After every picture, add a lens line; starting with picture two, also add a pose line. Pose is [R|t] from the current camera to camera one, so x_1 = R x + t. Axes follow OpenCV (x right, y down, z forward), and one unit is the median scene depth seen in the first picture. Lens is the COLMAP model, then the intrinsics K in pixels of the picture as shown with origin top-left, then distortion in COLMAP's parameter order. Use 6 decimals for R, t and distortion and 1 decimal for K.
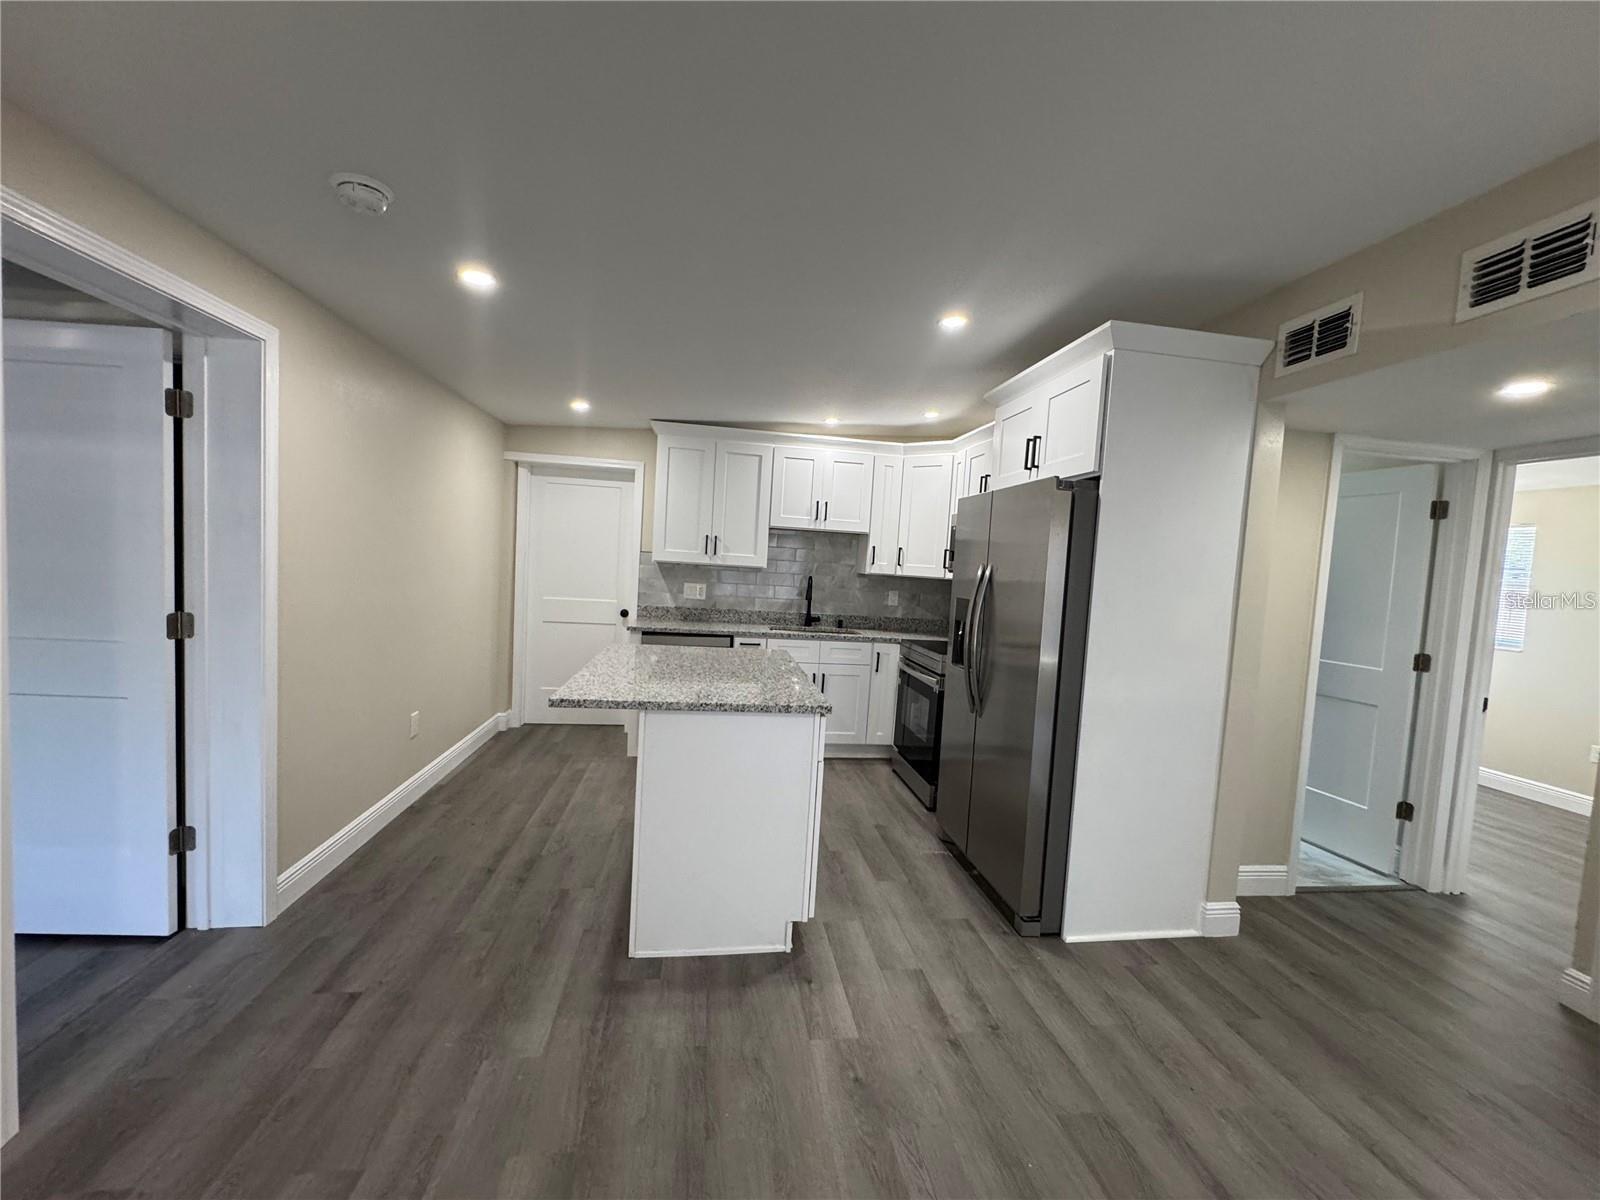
lens RADIAL K [[654.3, 0, 797.6], [0, 654.3, 599.7], [0, 0, 1]] dist [-0.004822, 0.000046]
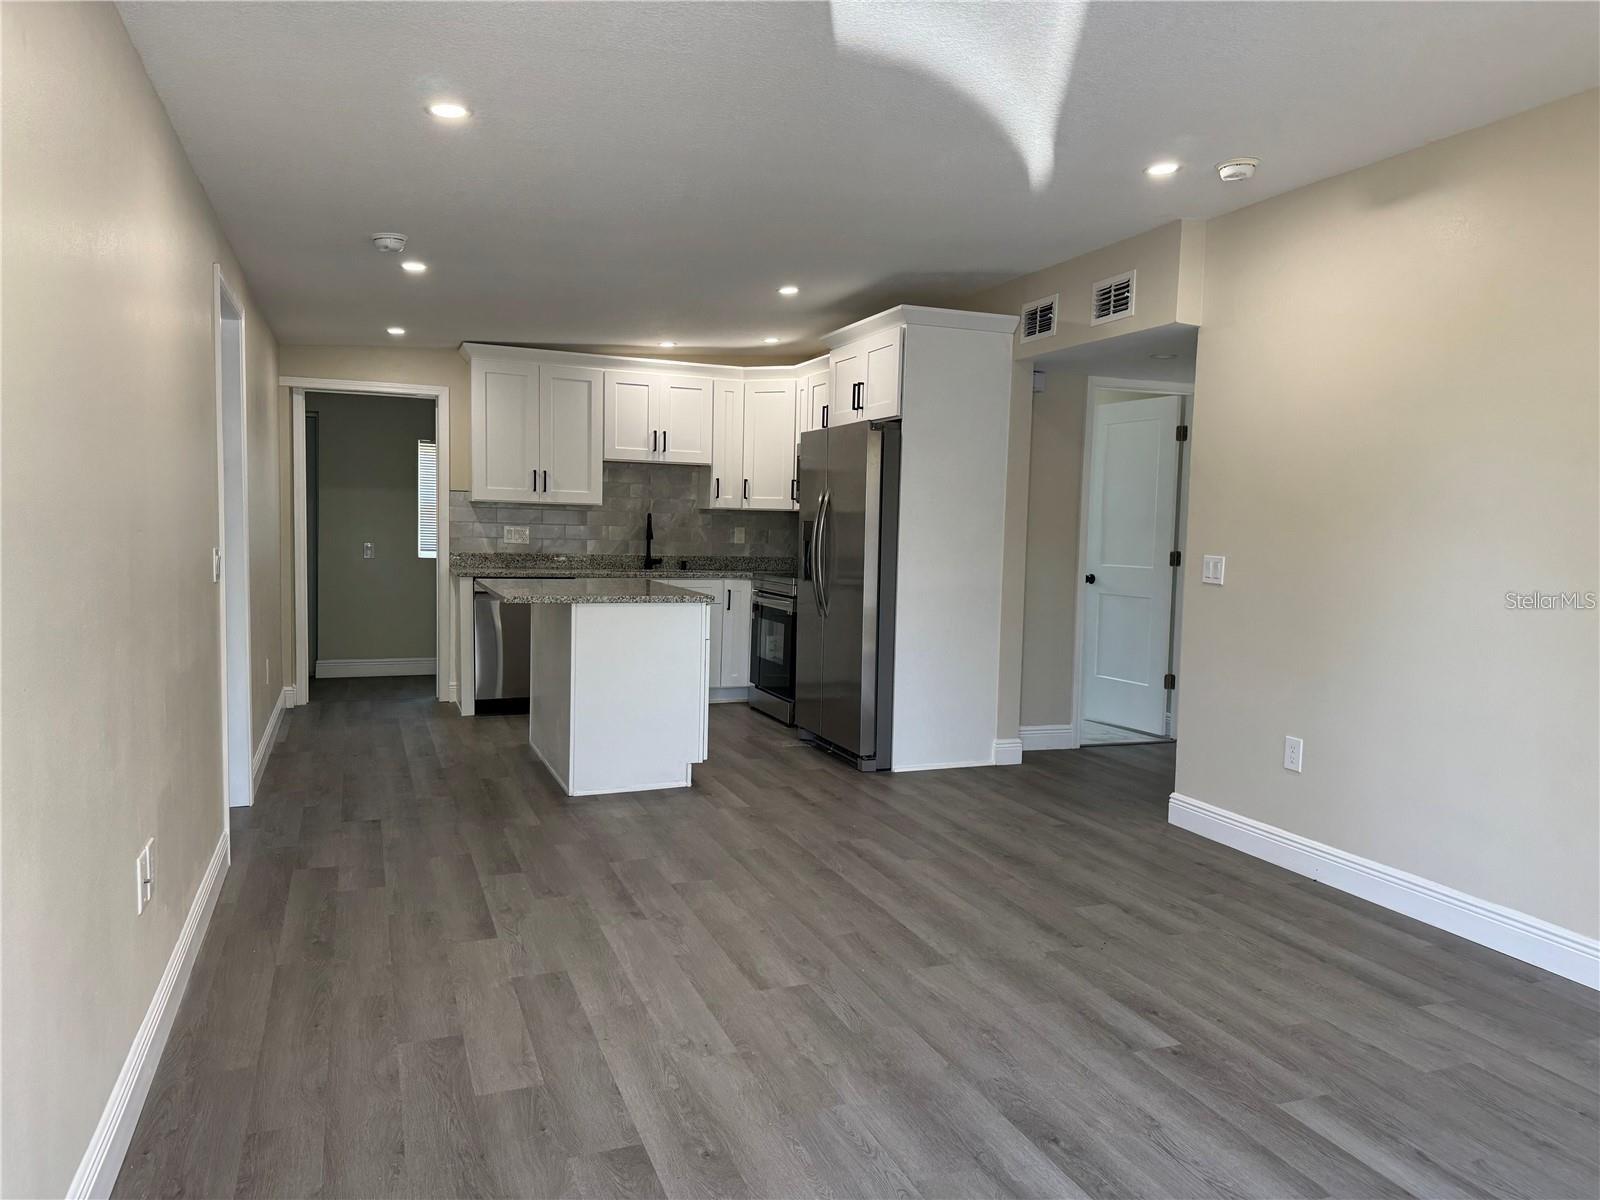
lens RADIAL K [[1127.7, 0, 822.3], [0, 1127.7, 608.1], [0, 0, 1]] dist [0.125977, -0.000328]
pose [[0.969740, -0.054628, 0.237950, -0.138575], [0.047647, 0.998251, 0.034993, 0.055782], [-0.239446, -0.022597, 0.970647, -0.633562]]
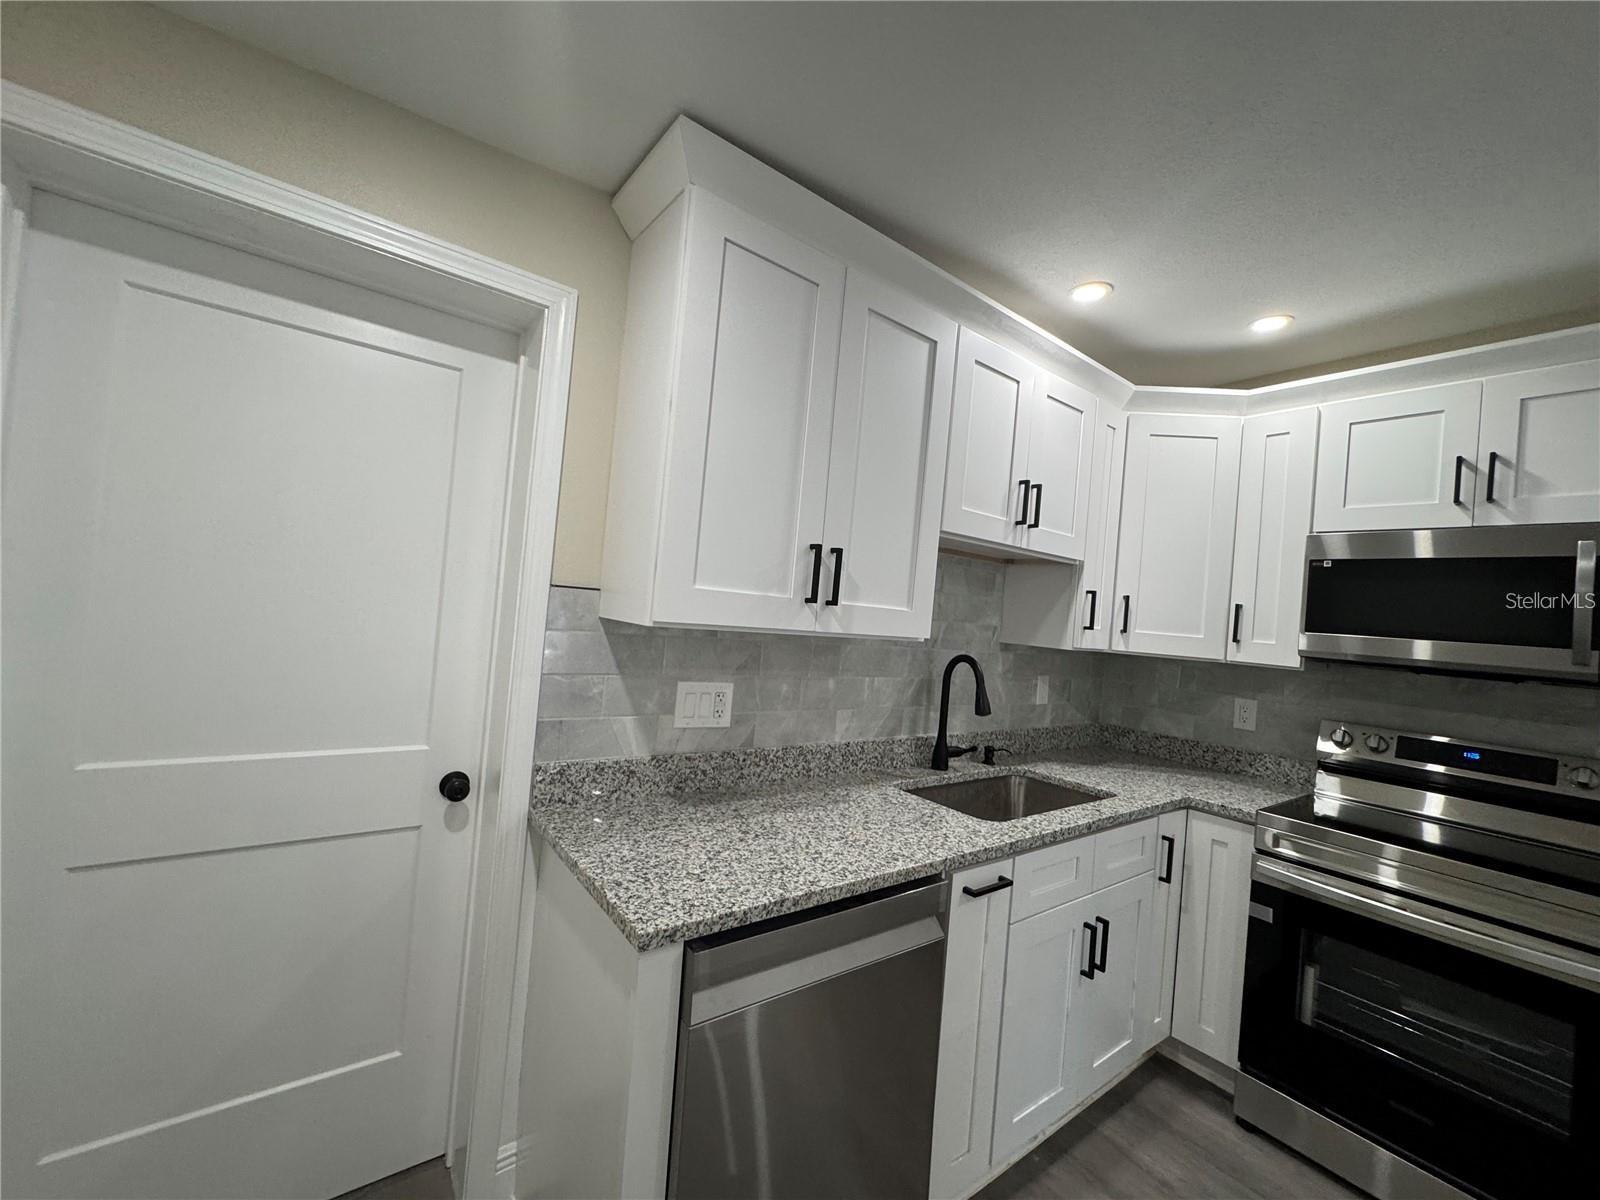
lens RADIAL K [[640.4, 0, 803.0], [0, 640.4, 599.1], [0, 0, 1]] dist [-0.002137, -0.000104]
pose [[0.873282, 0.023841, 0.486631, -0.299359], [-0.004175, 0.999132, -0.041457, -0.059084], [-0.487197, 0.034172, 0.872623, 0.734691]]
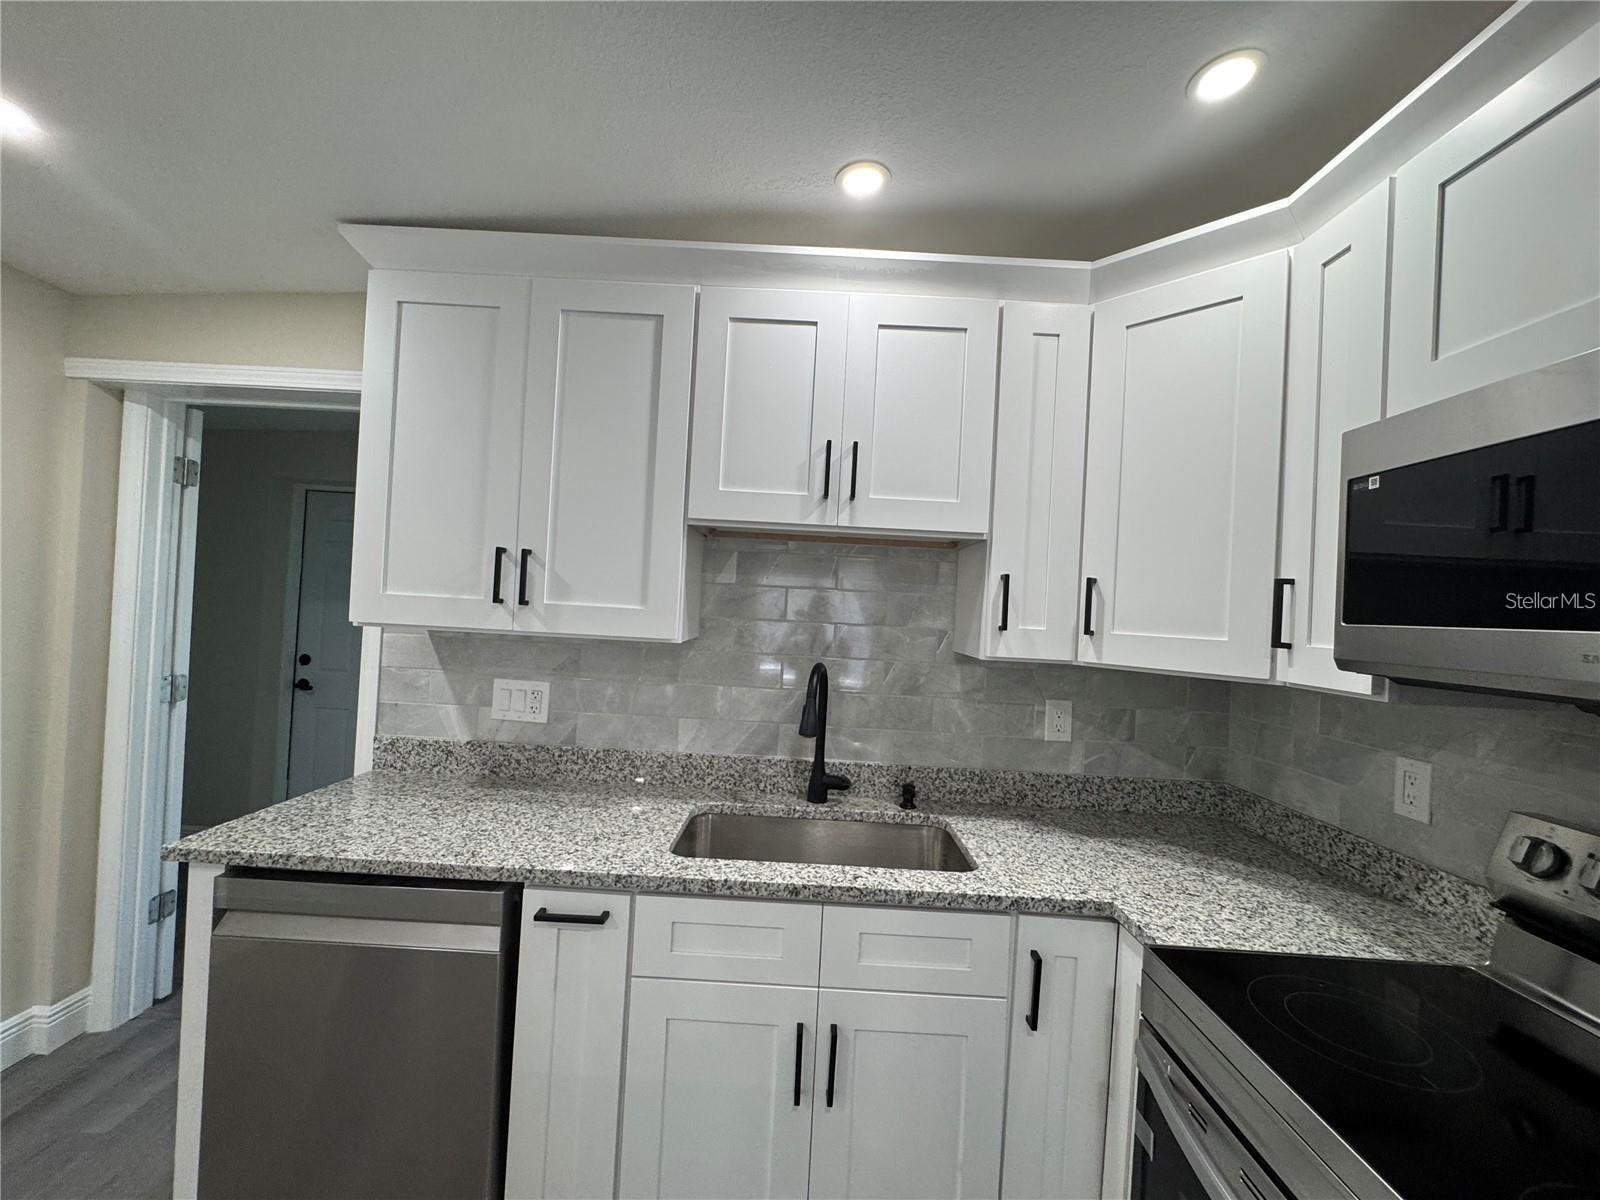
lens RADIAL K [[640.4, 0, 803.0], [0, 640.4, 599.1], [0, 0, 1]] dist [-0.002137, -0.000104]
pose [[0.988766, -0.008957, -0.149205, 0.067809], [-0.003267, 0.996670, -0.081477, -0.045649], [0.149438, 0.081050, 0.985444, 0.703113]]
